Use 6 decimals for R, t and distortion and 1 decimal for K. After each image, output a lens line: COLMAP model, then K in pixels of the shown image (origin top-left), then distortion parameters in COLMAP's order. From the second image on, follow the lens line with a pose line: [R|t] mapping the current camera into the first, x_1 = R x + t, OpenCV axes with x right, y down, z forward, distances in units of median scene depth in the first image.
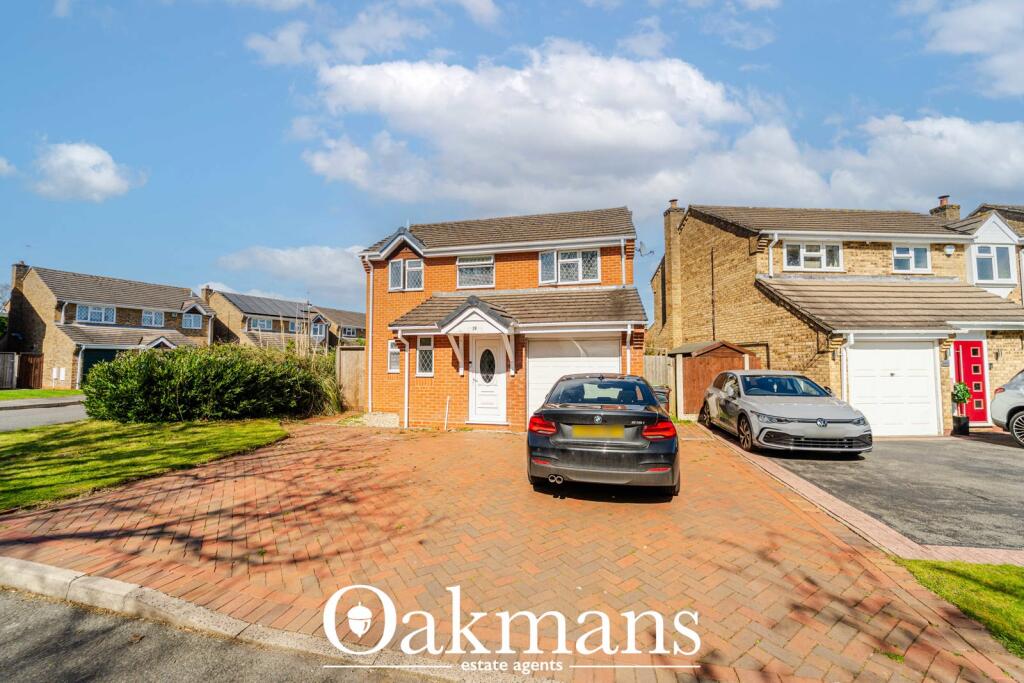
lens RADIAL K [[412.6, 0, 510.3], [0, 412.6, 342.6], [0, 0, 1]] dist [-0.002809, -0.000500]
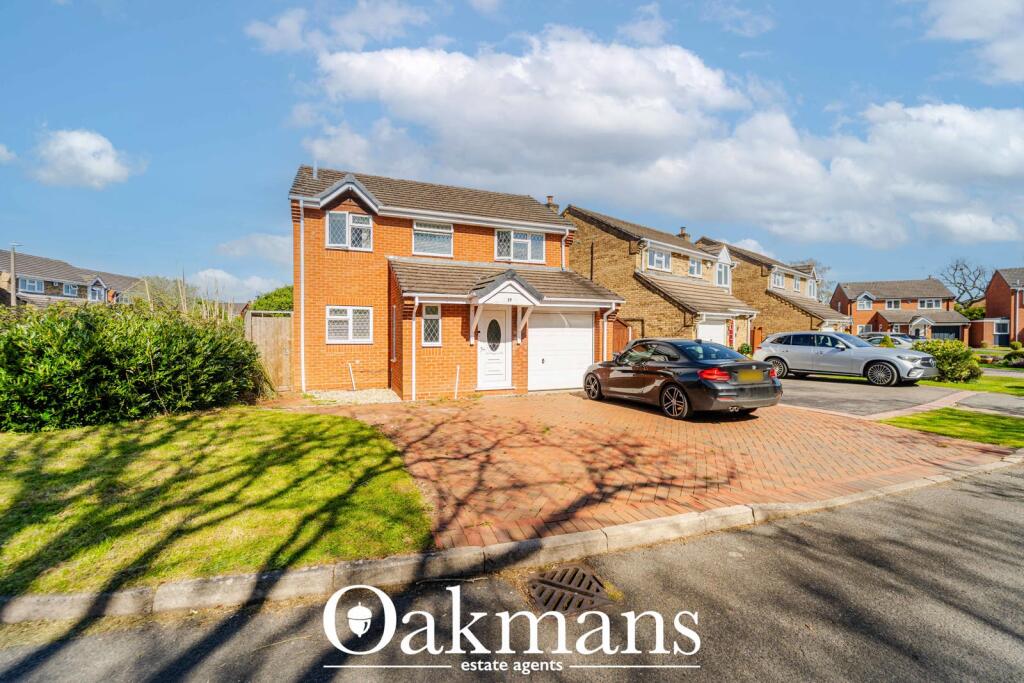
lens RADIAL K [[412.6, 0, 509.1], [0, 412.6, 339.7], [0, 0, 1]] dist [-0.002809, -0.000500]
pose [[0.819391, -0.007540, 0.573186, -0.616761], [-0.028699, 0.998120, 0.054156, 0.009354], [-0.572517, -0.060825, 0.817634, 0.111056]]
